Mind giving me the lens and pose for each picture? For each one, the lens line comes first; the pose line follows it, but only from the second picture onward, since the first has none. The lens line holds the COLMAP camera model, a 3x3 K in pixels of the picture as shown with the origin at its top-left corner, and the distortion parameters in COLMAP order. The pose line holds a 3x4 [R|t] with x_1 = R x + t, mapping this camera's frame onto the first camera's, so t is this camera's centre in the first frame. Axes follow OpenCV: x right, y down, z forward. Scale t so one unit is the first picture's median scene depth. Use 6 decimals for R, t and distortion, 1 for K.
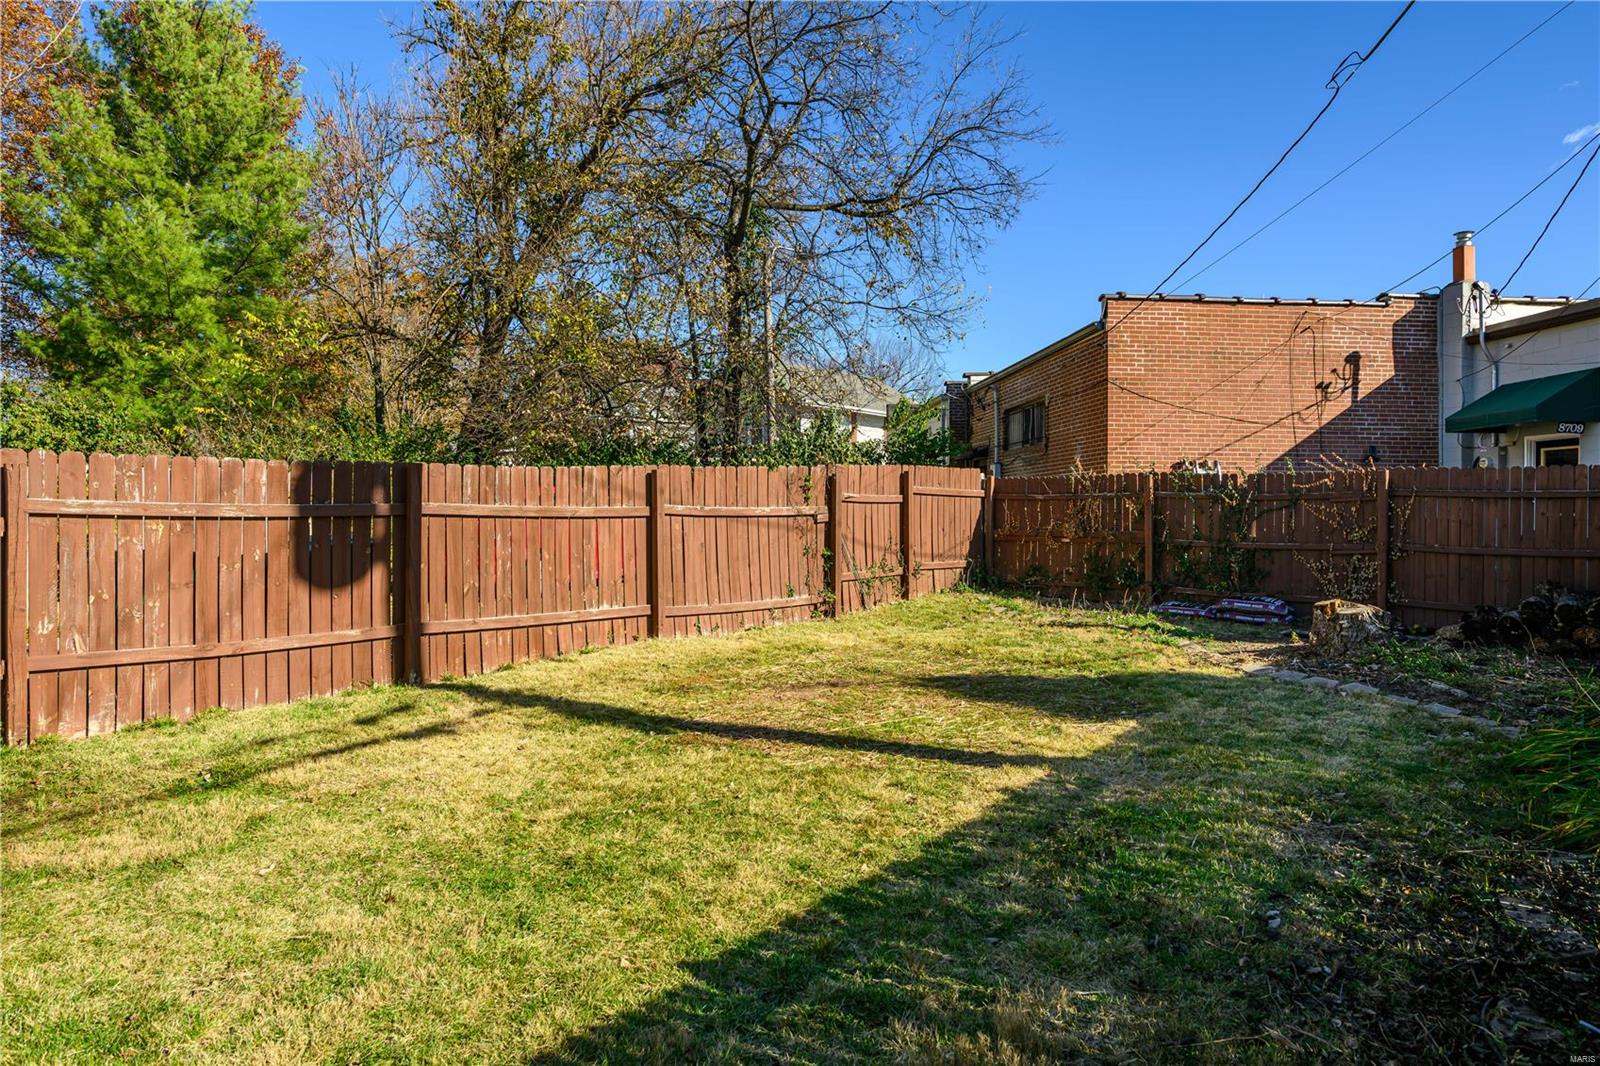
lens RADIAL K [[926.4, 0, 799.3], [0, 926.4, 520.1], [0, 0, 1]] dist [0.000530, 0.000934]
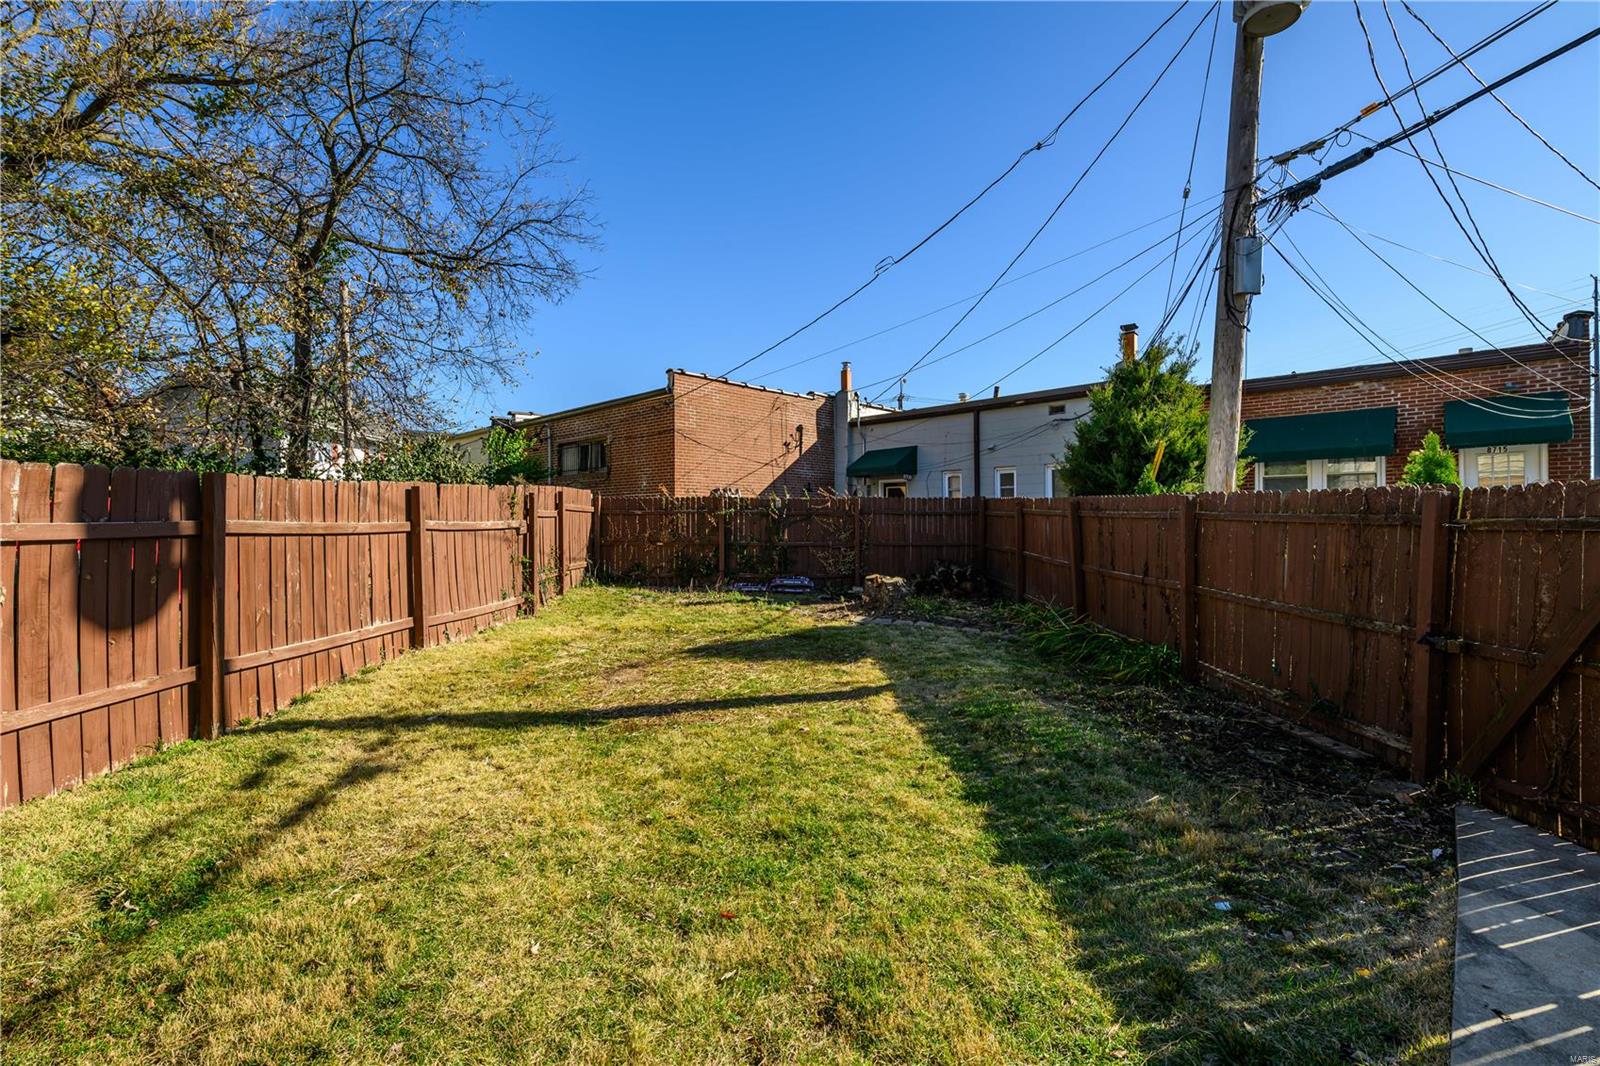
lens RADIAL K [[684.3, 0, 789.7], [0, 684.3, 521.4], [0, 0, 1]] dist [0.001078, -0.000172]
pose [[0.754673, -0.005299, 0.656080, -0.288214], [0.010886, 0.999931, -0.004446, -0.006094], [-0.656011, 0.010497, 0.754678, 0.124649]]
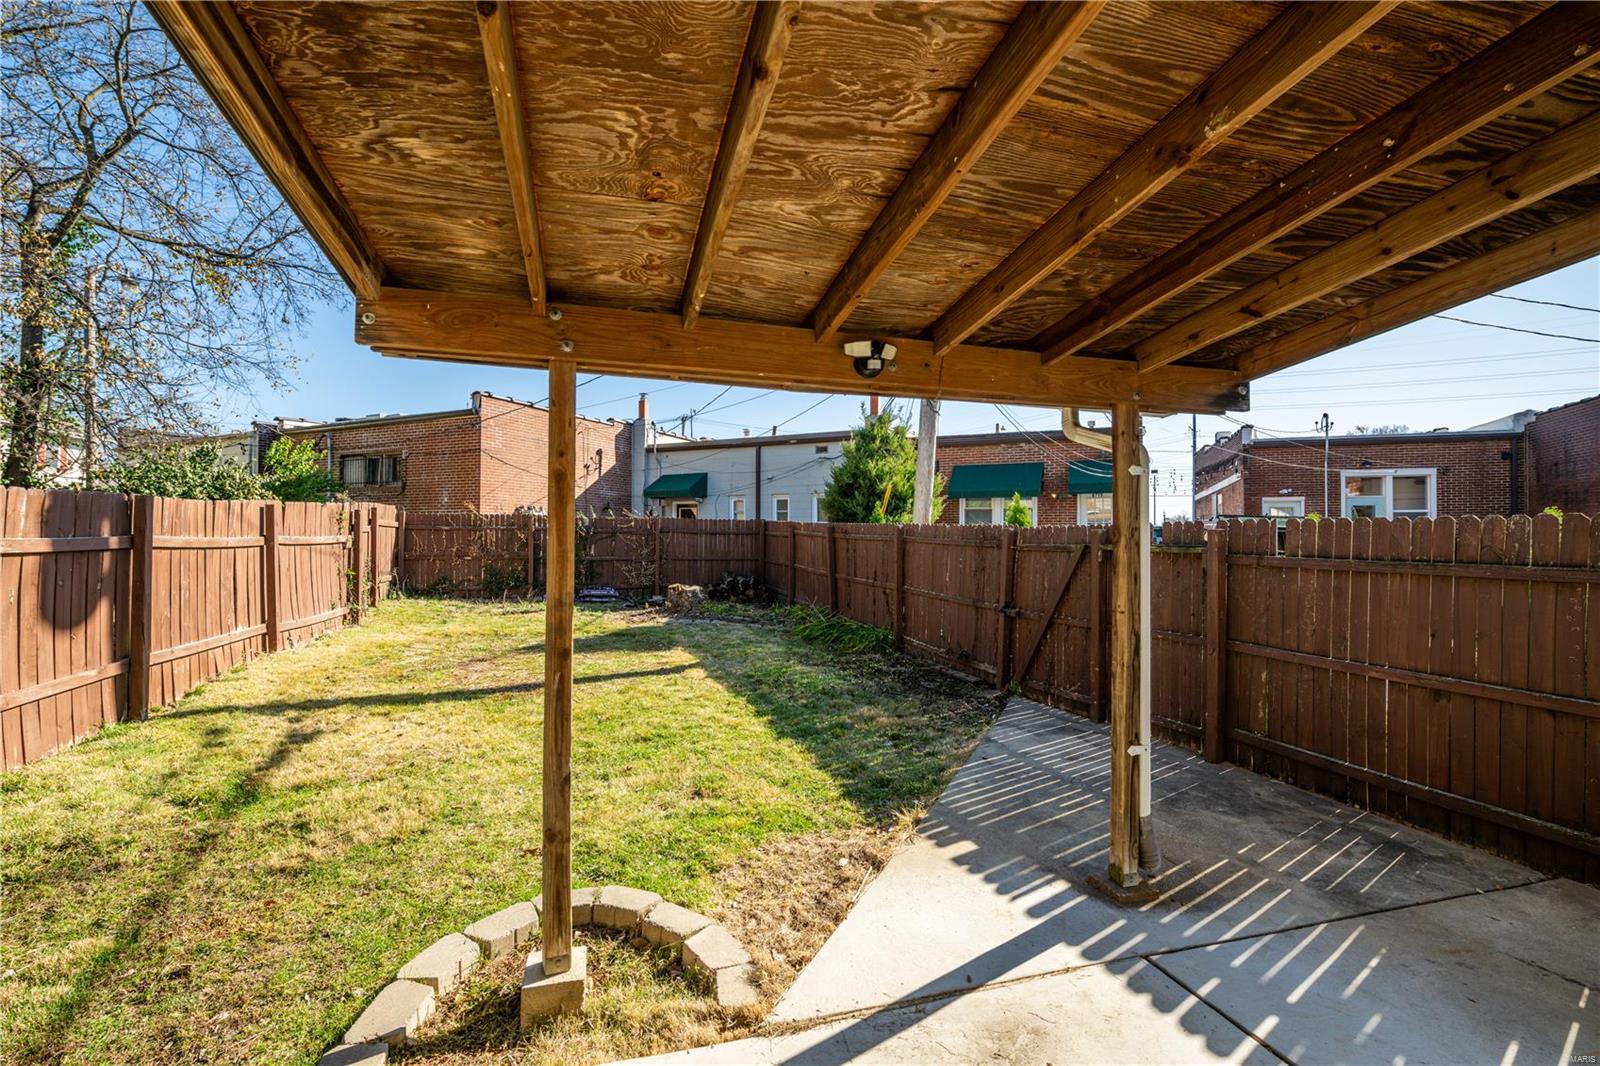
lens RADIAL K [[684.3, 0, 786.0], [0, 684.3, 530.4], [0, 0, 1]] dist [0.001078, -0.000172]
pose [[0.514043, 0.010182, 0.857704, -0.463462], [0.000715, 0.999924, -0.012299, -0.010000], [-0.857764, 0.006935, 0.513997, 0.020998]]
